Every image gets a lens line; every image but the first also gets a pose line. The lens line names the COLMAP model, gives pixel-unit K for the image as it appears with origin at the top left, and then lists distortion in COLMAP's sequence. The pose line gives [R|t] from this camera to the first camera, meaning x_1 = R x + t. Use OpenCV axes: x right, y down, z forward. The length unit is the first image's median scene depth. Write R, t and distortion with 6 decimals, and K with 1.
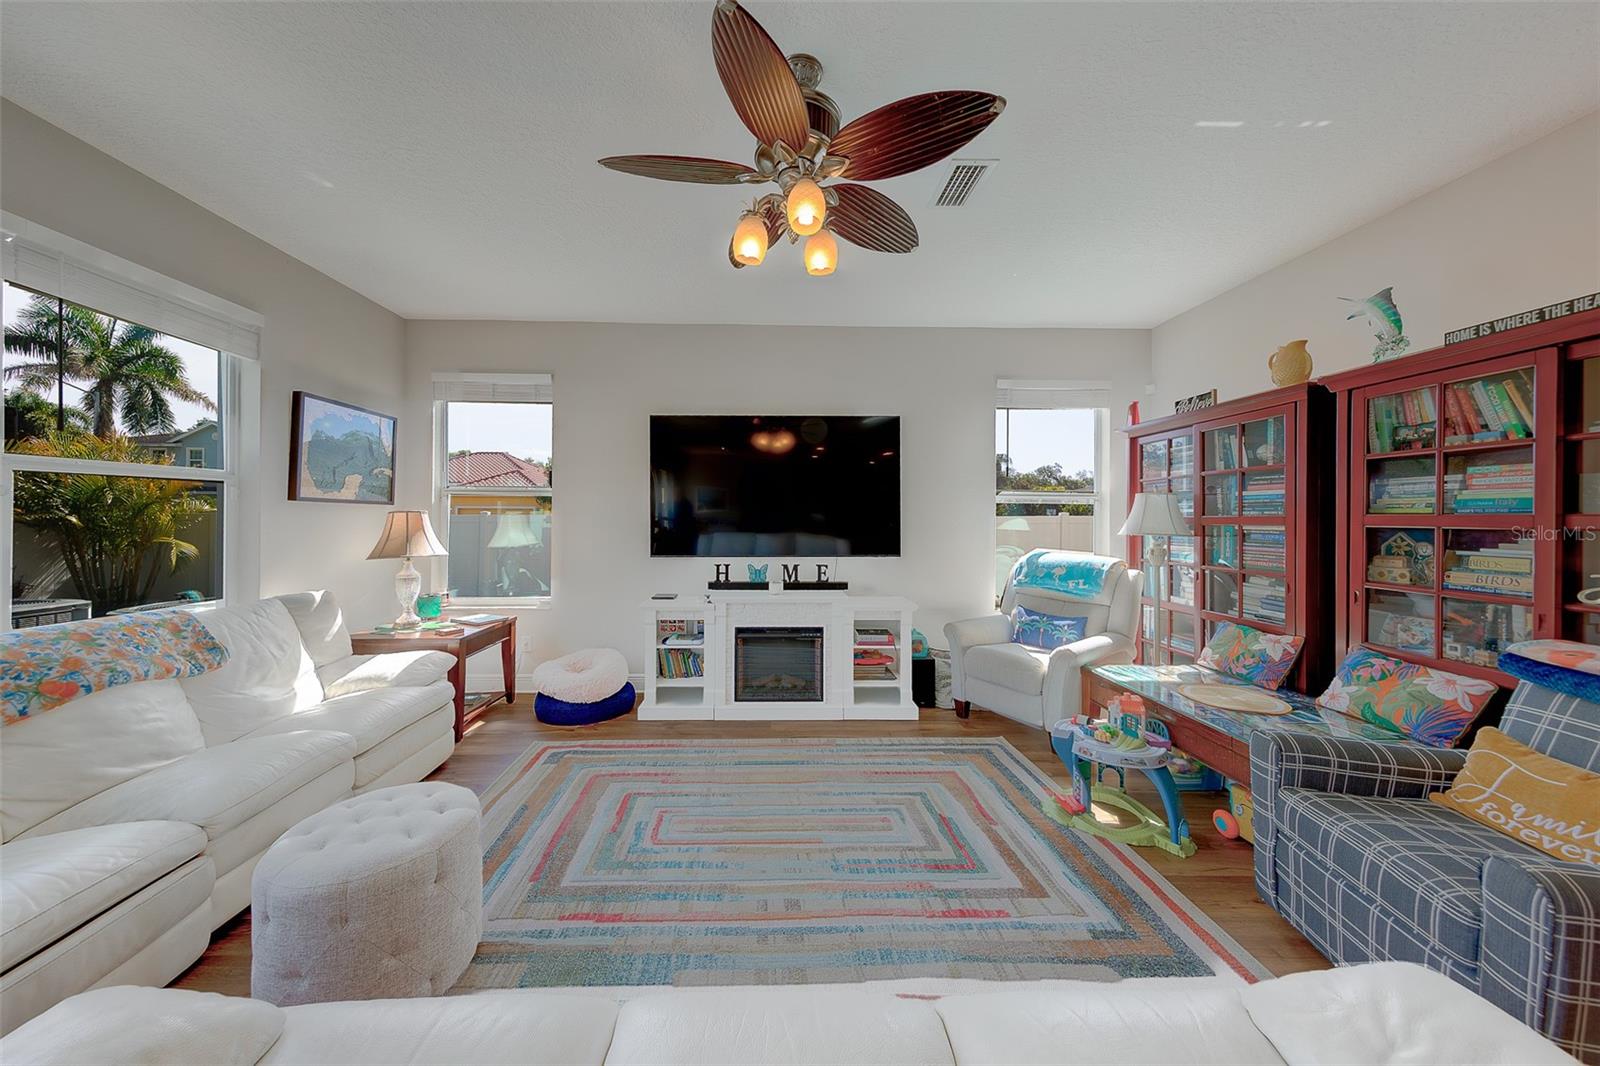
lens RADIAL K [[518.8, 0, 786.6], [0, 518.8, 515.5], [0, 0, 1]] dist [0.008749, -0.001339]
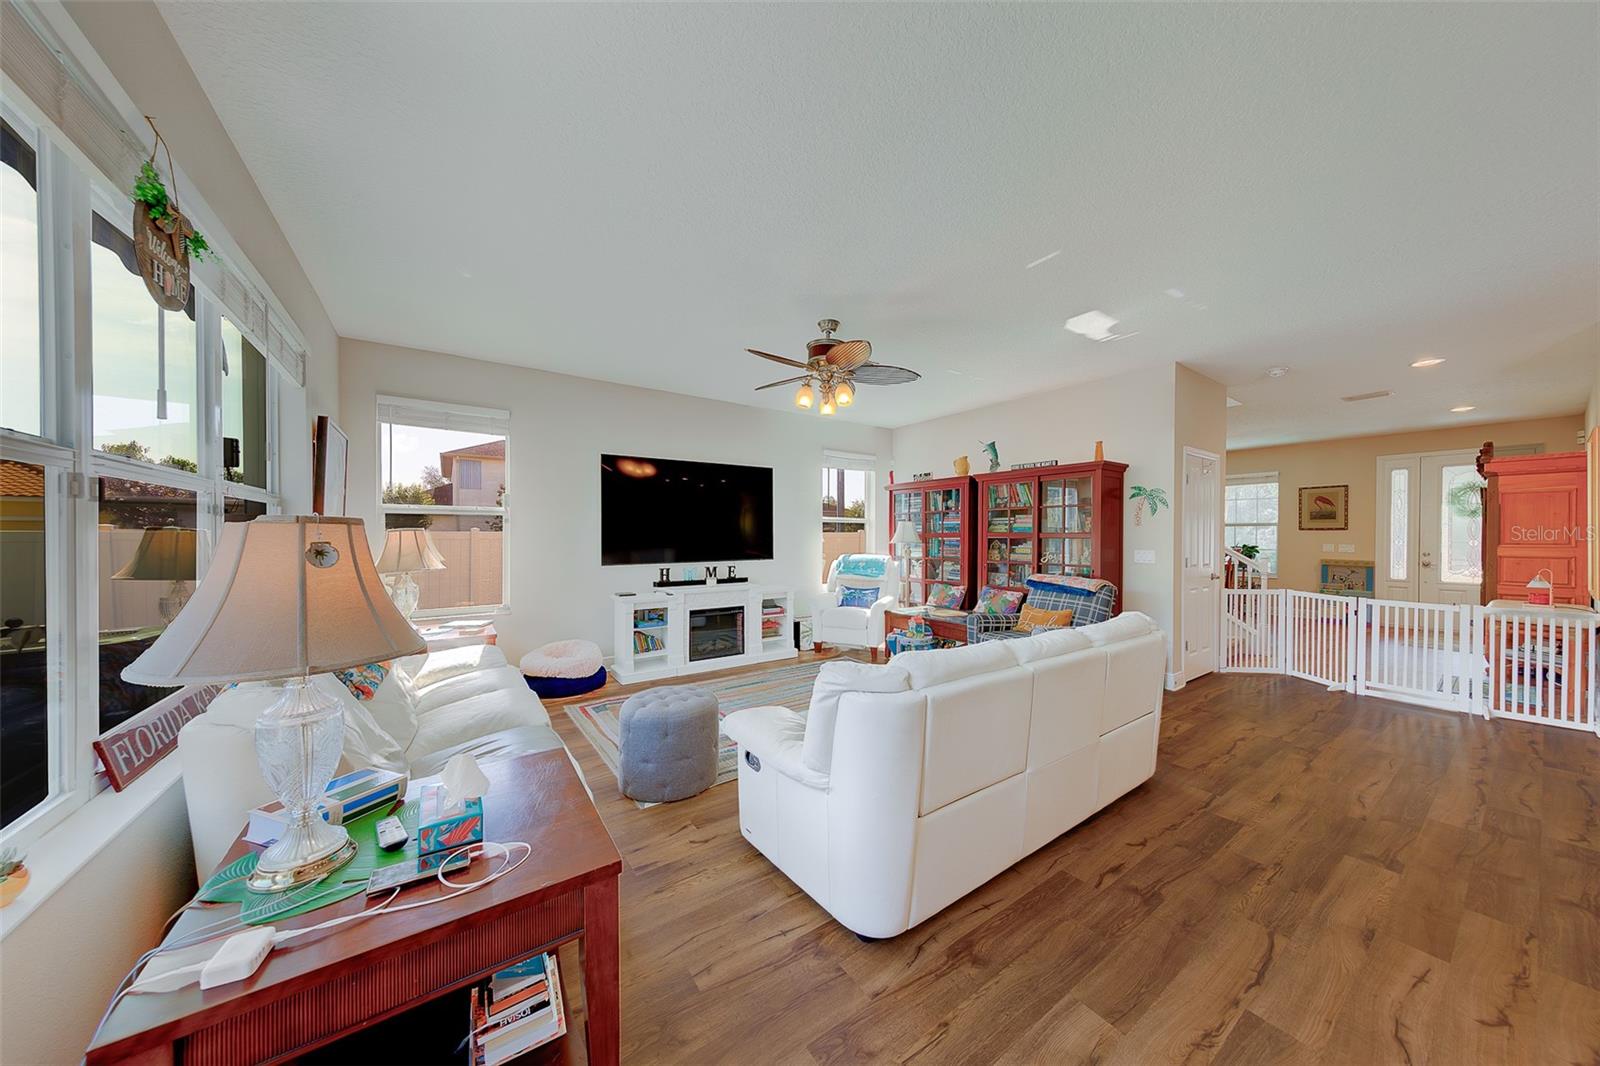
lens RADIAL K [[497.2, 0, 790.0], [0, 497.2, 537.6], [0, 0, 1]] dist [0.000879, 0.000023]
pose [[0.847406, -0.005711, 0.530915, -0.606955], [-0.000452, 0.999934, 0.011478, -0.003485], [-0.530946, -0.009967, 0.847347, -0.322002]]
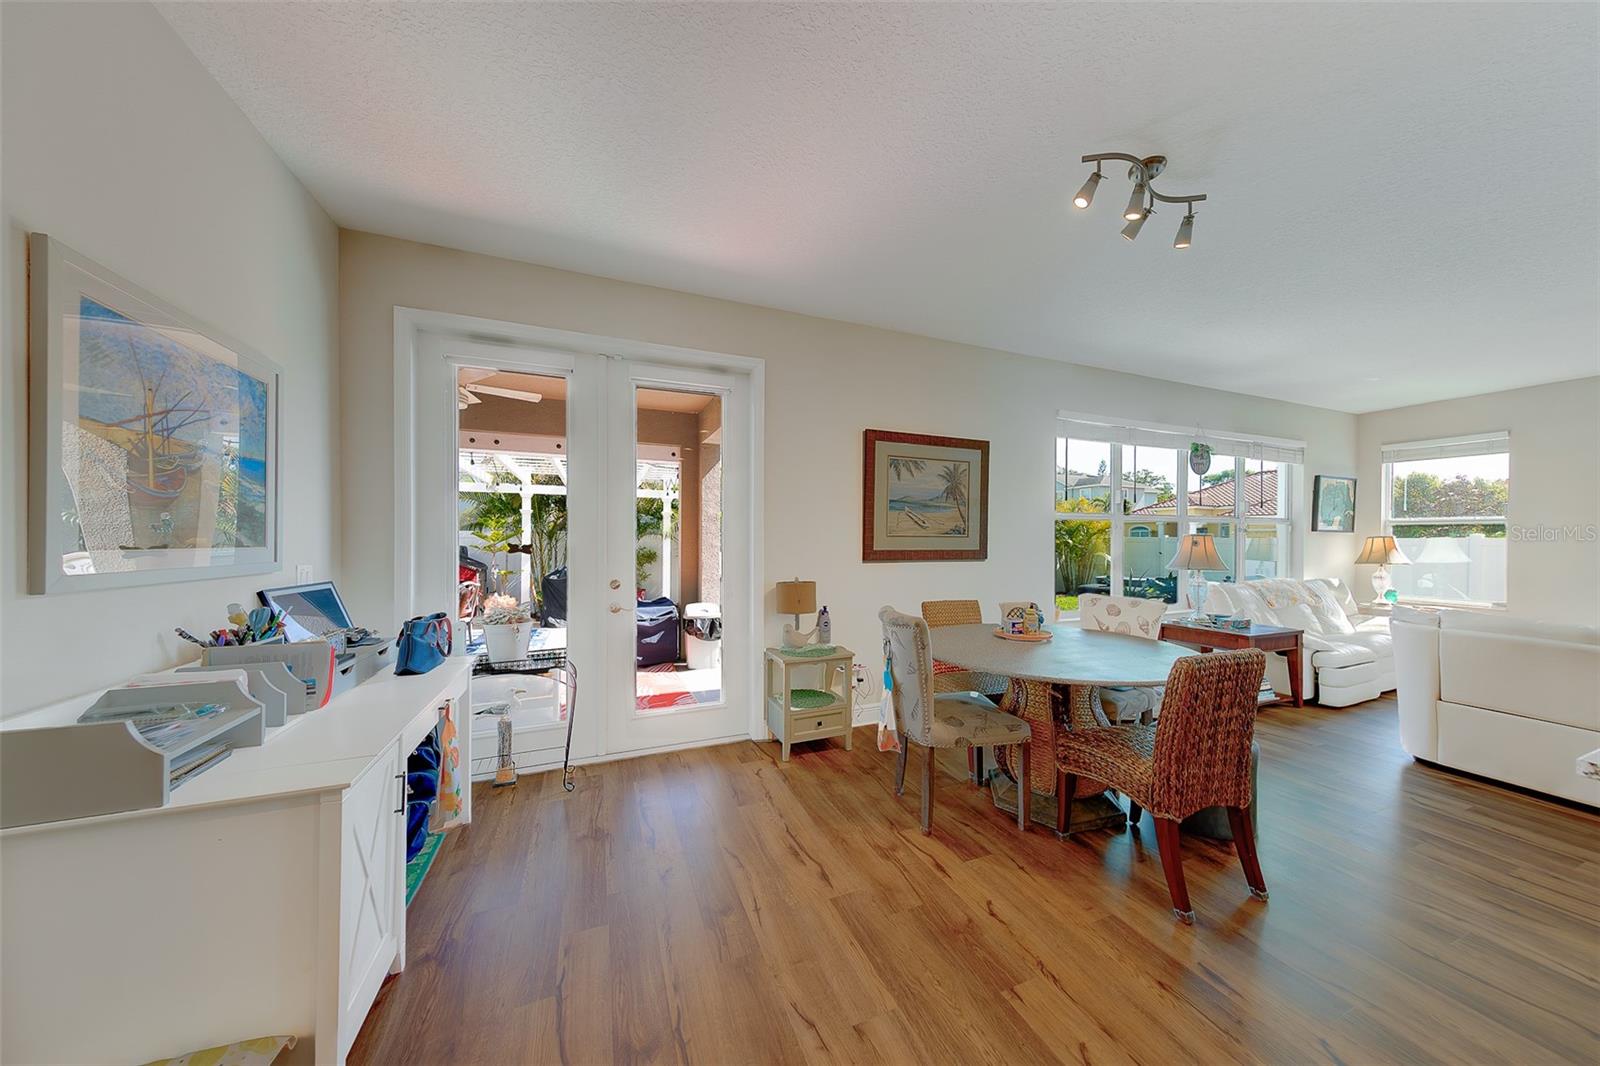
lens RADIAL K [[515.4, 0, 803.2], [0, 515.4, 542.3], [0, 0, 1]] dist [0.003751, -0.000086]
pose [[0.339861, 0.006509, -0.940453, 0.200165], [0.000088, 0.999976, 0.006953, -0.001573], [0.940476, -0.002446, 0.339852, -1.289716]]
